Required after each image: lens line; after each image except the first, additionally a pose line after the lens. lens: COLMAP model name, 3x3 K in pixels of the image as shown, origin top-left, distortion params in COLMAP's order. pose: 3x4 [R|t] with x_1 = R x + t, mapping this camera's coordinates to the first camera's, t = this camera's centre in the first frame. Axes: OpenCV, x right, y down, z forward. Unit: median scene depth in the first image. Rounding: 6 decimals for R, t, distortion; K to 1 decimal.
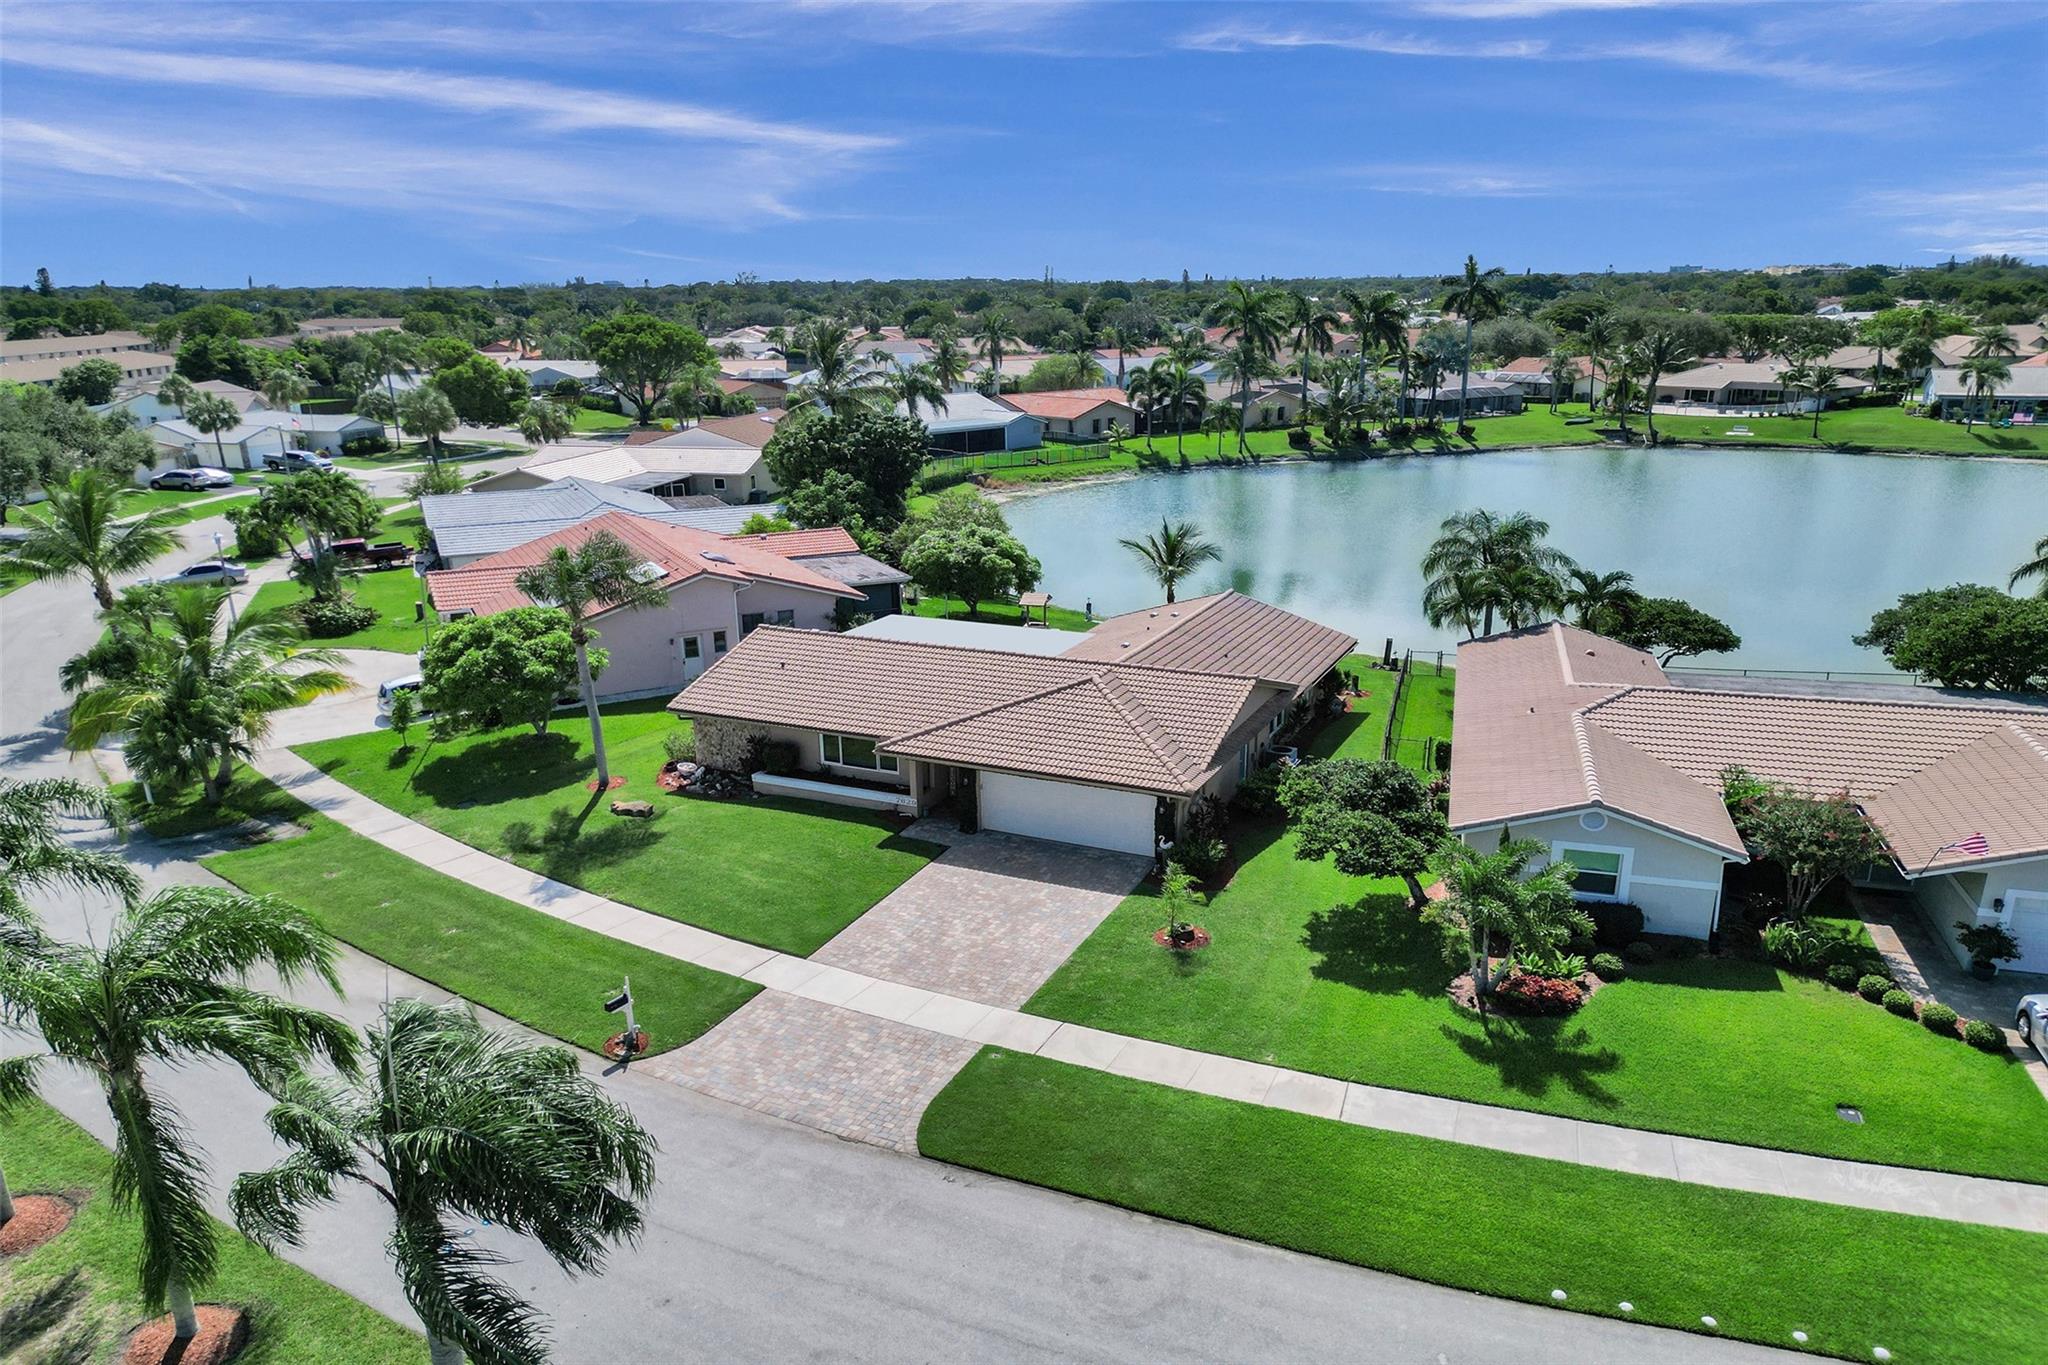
lens RADIAL K [[1445.1, 0, 1022.1], [0, 1445.1, 691.5], [0, 0, 1]] dist [0.079956, -0.092223]
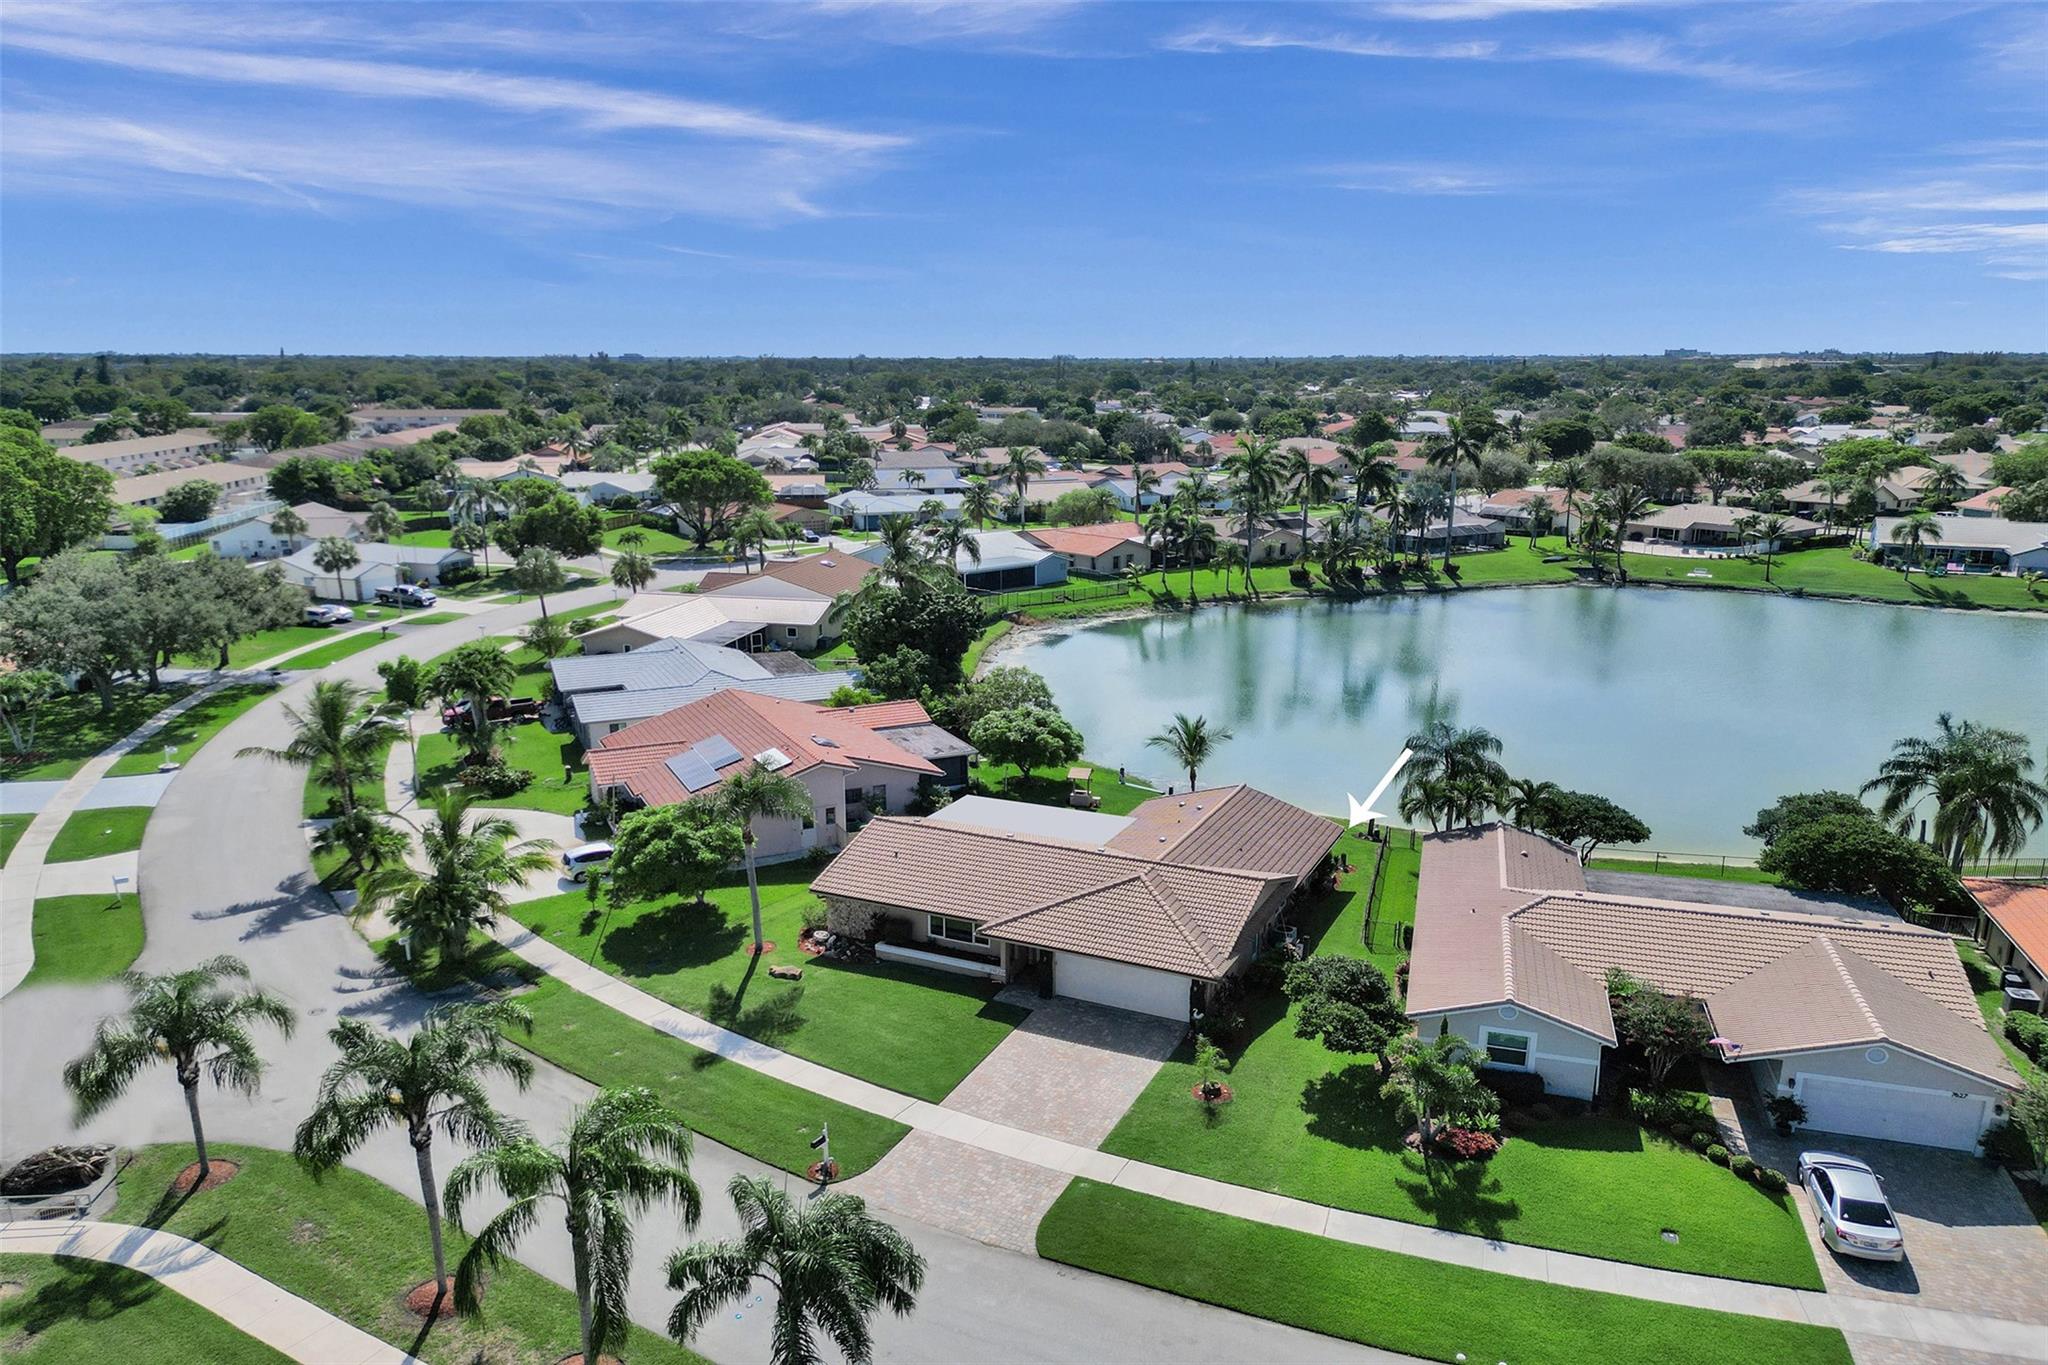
lens RADIAL K [[1435.3, 0, 1024.0], [0, 1435.3, 682.5], [0, 0, 1]] dist [0.078600, -0.089891]
pose [[0.999927, 0.011914, -0.001878, -0.050615], [-0.011995, 0.998620, -0.051128, -0.106522], [0.001266, 0.051147, 0.998690, -0.282441]]
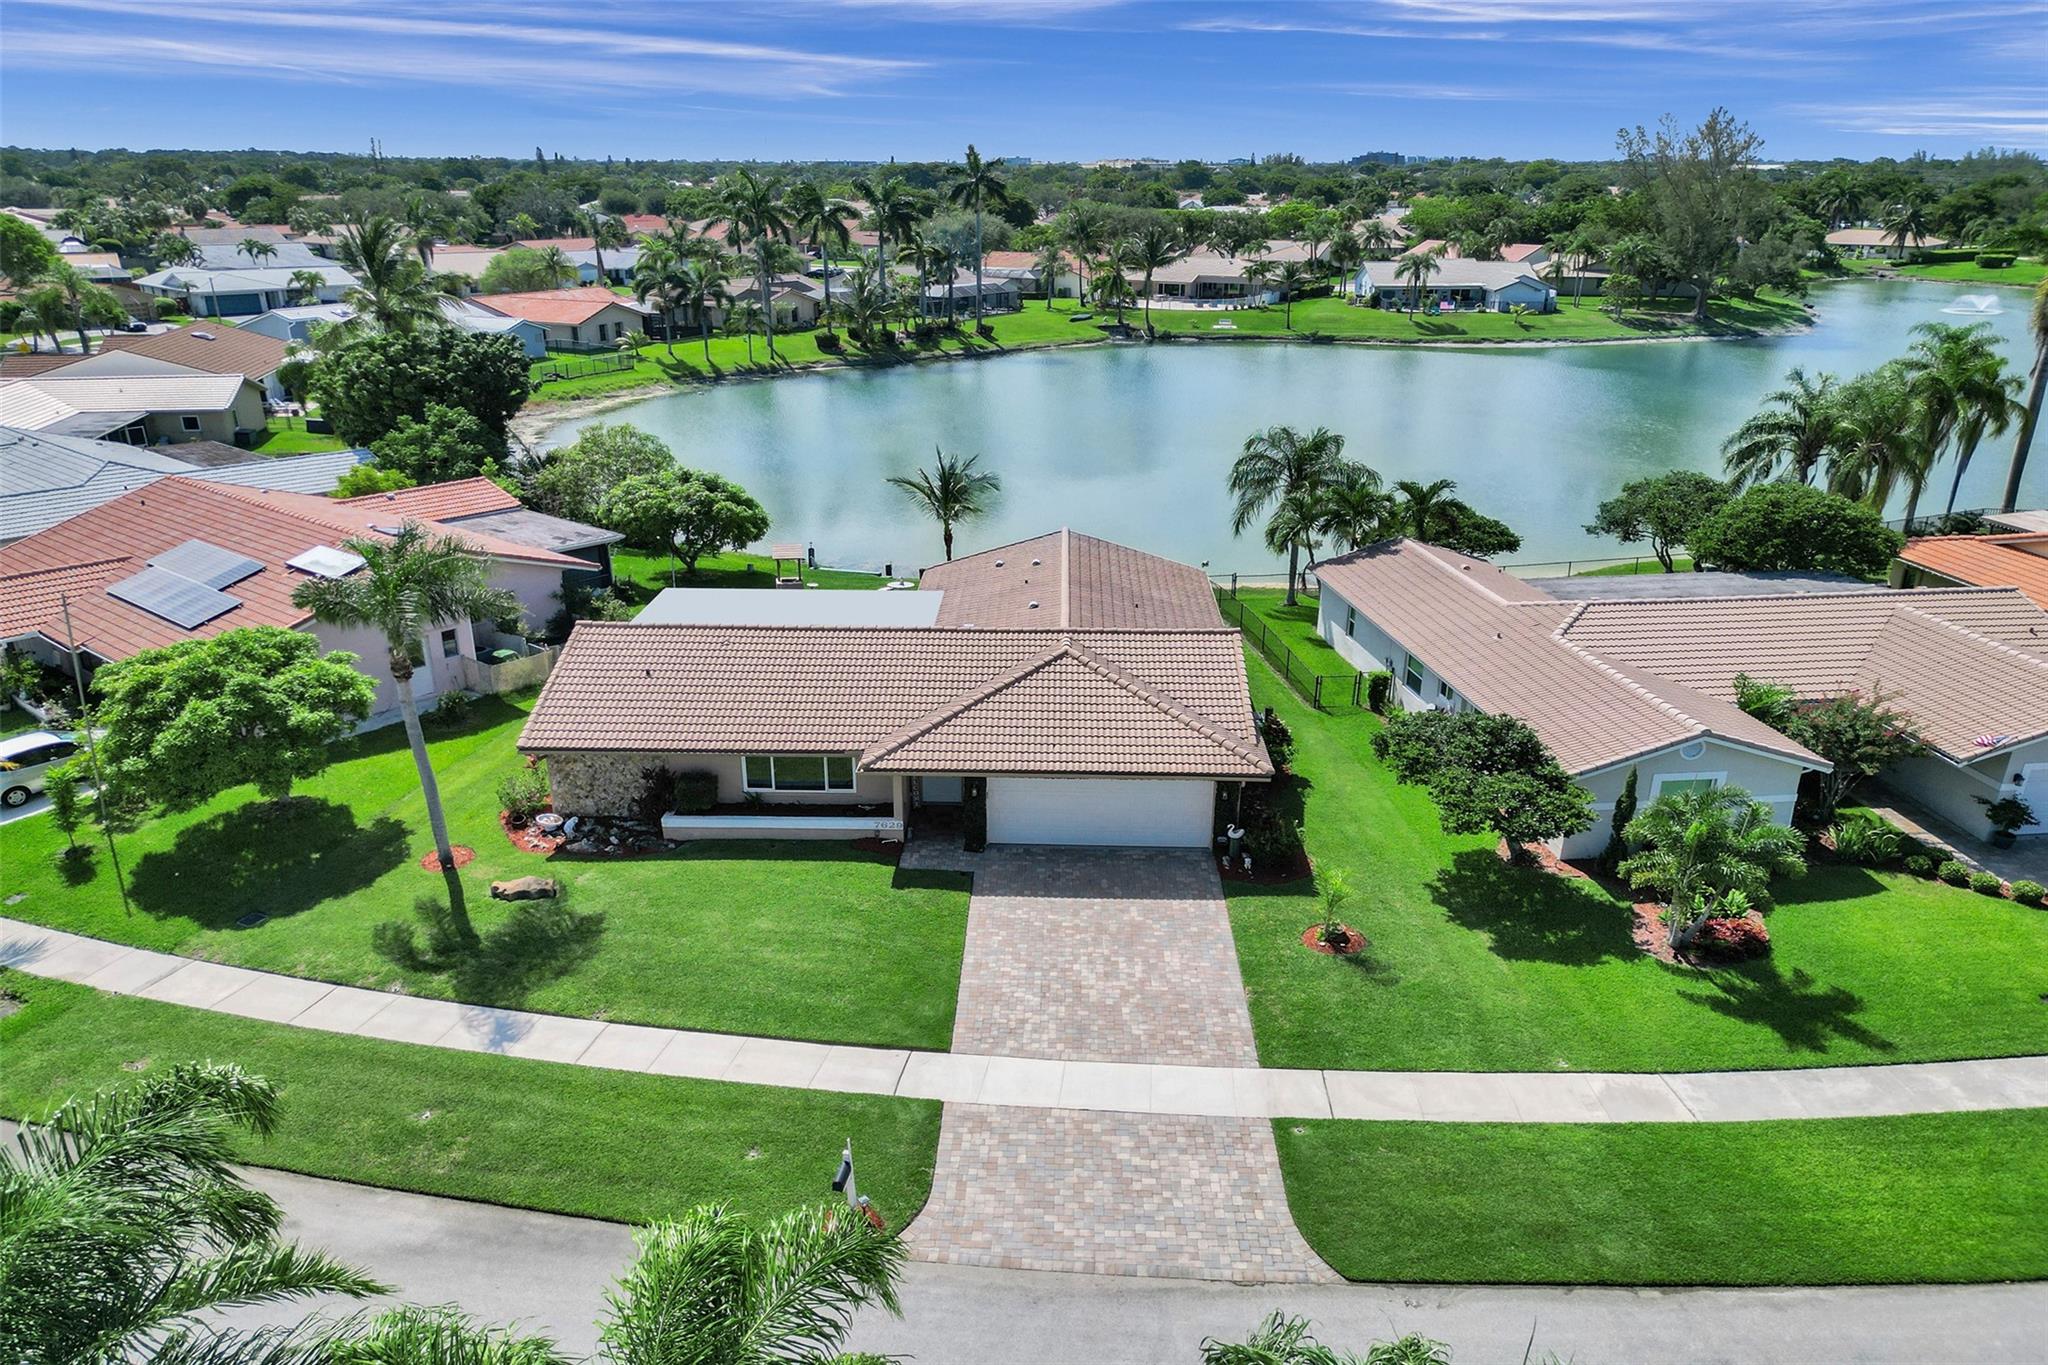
lens RADIAL K [[1477.6, 0, 1020.7], [0, 1477.6, 744.6], [0, 0, 1]] dist [0.071835, -0.074488]
pose [[0.914861, -0.132964, 0.381247, -0.291446], [0.095556, 0.988698, 0.115518, -0.053102], [-0.392298, -0.069252, 0.917227, 0.181687]]
